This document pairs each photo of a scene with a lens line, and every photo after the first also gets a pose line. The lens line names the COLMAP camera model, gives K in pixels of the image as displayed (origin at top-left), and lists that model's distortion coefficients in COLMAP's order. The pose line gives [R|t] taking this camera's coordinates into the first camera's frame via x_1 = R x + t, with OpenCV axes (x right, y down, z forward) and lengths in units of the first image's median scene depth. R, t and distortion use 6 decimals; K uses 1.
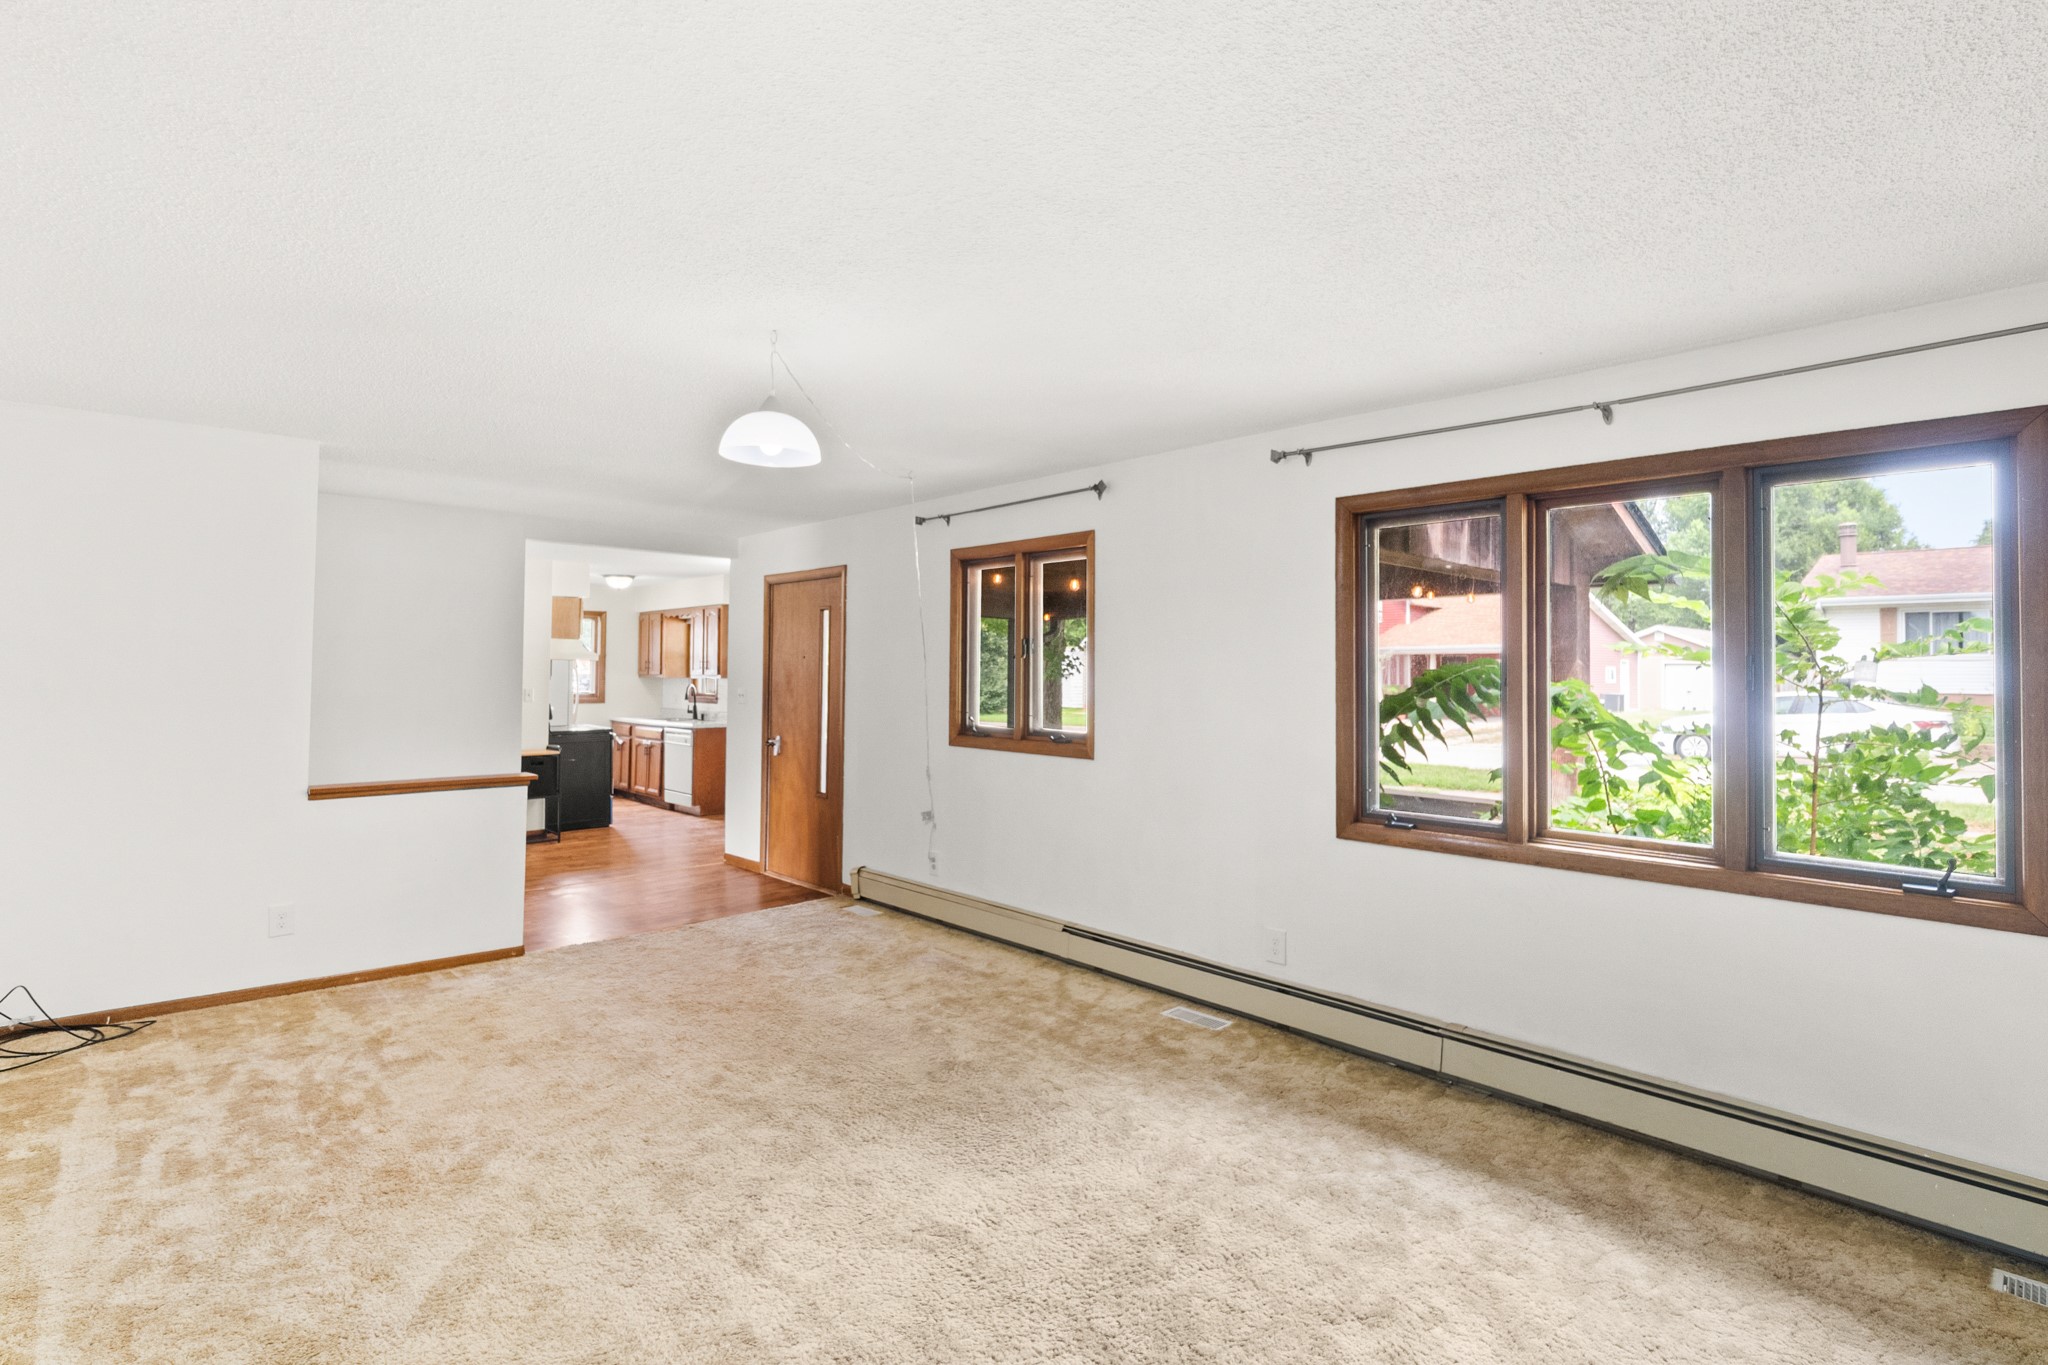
lens RADIAL K [[995.6, 0, 1015.1], [0, 995.6, 641.7], [0, 0, 1]] dist [-0.002370, -0.000015]
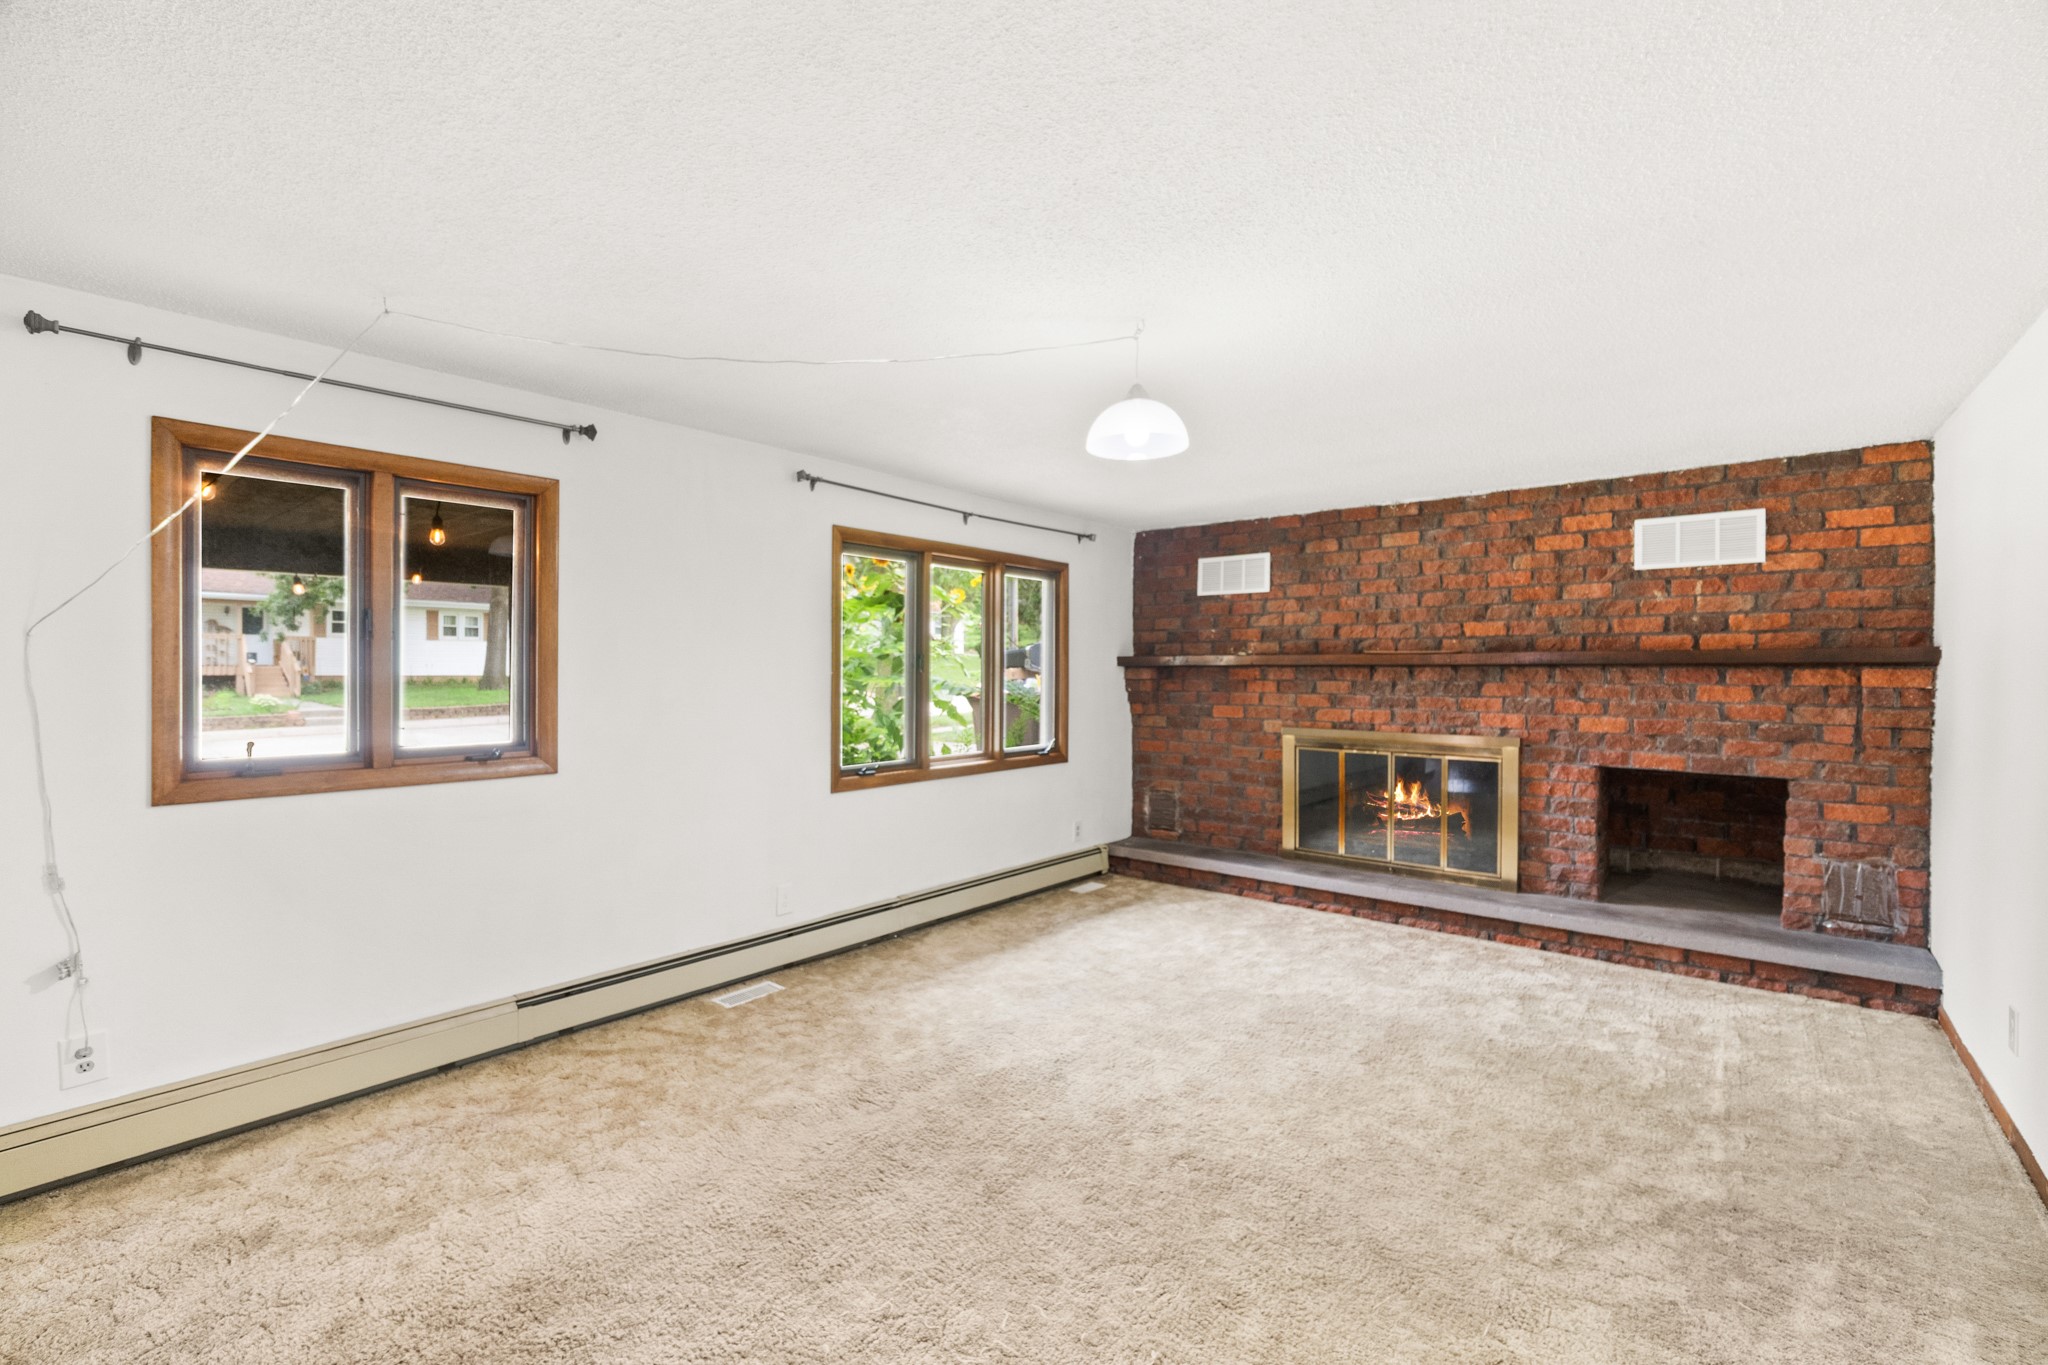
lens RADIAL K [[881.1, 0, 1023.4], [0, 881.1, 672.3], [0, 0, 1]] dist [-0.001848, 0.000322]
pose [[-0.126704, -0.015043, 0.991827, -0.681110], [-0.036956, 0.999262, 0.010435, 0.018400], [-0.991252, -0.035332, -0.127166, 0.751376]]
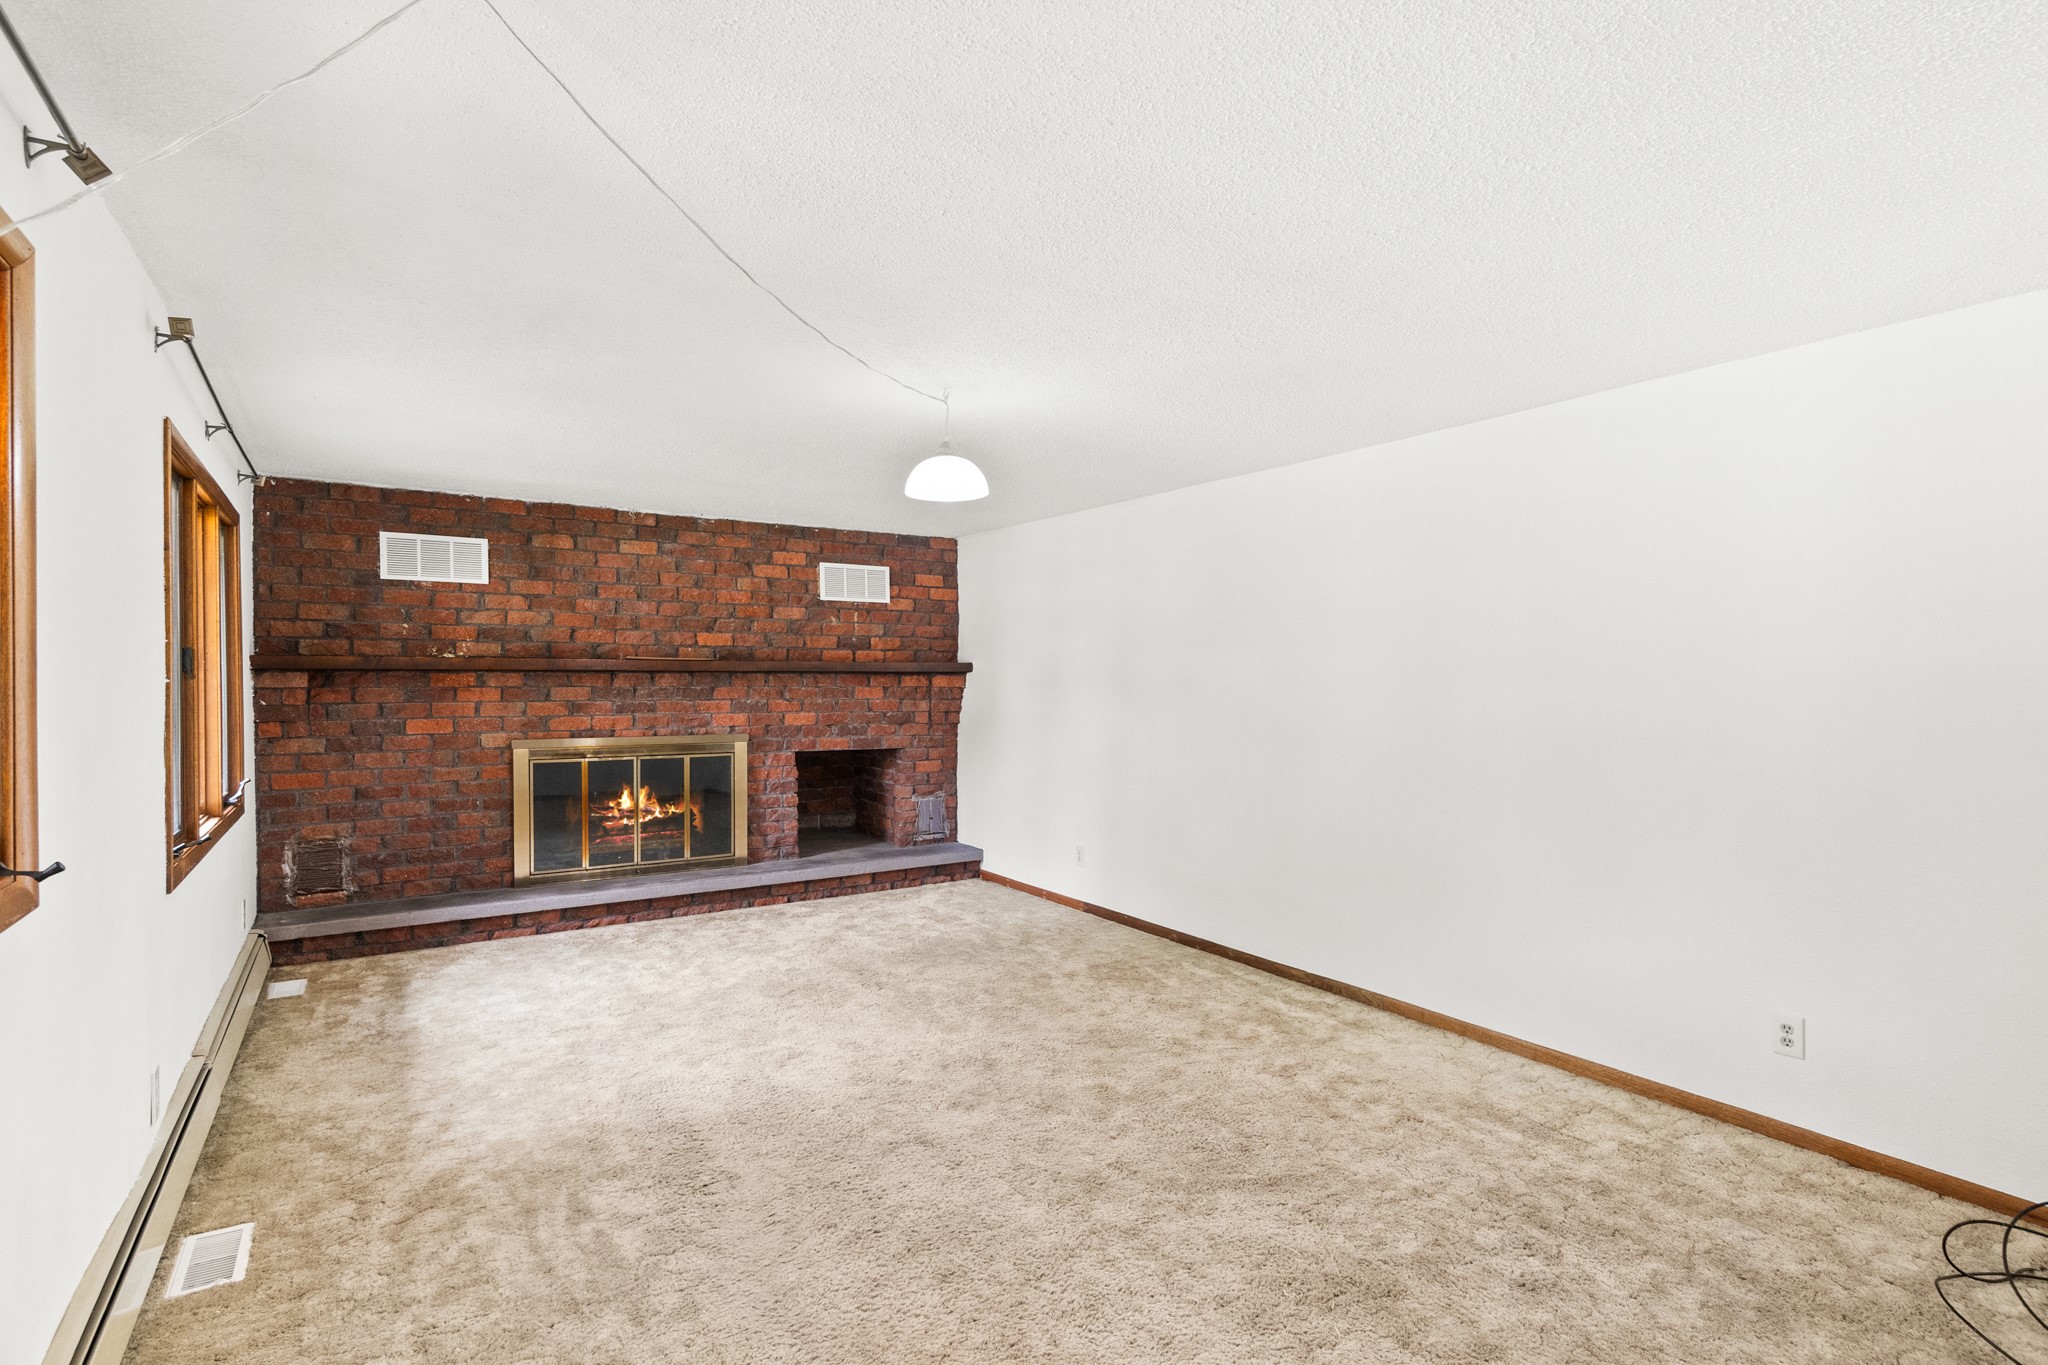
lens RADIAL K [[995.6, 0, 1025.9], [0, 995.6, 691.6], [0, 0, 1]] dist [-0.002370, -0.000015]
pose [[-0.986632, -0.017240, 0.162049, -0.331942], [-0.020444, 0.999627, -0.018130, 0.043810], [-0.161676, -0.021201, -0.986616, 1.337613]]
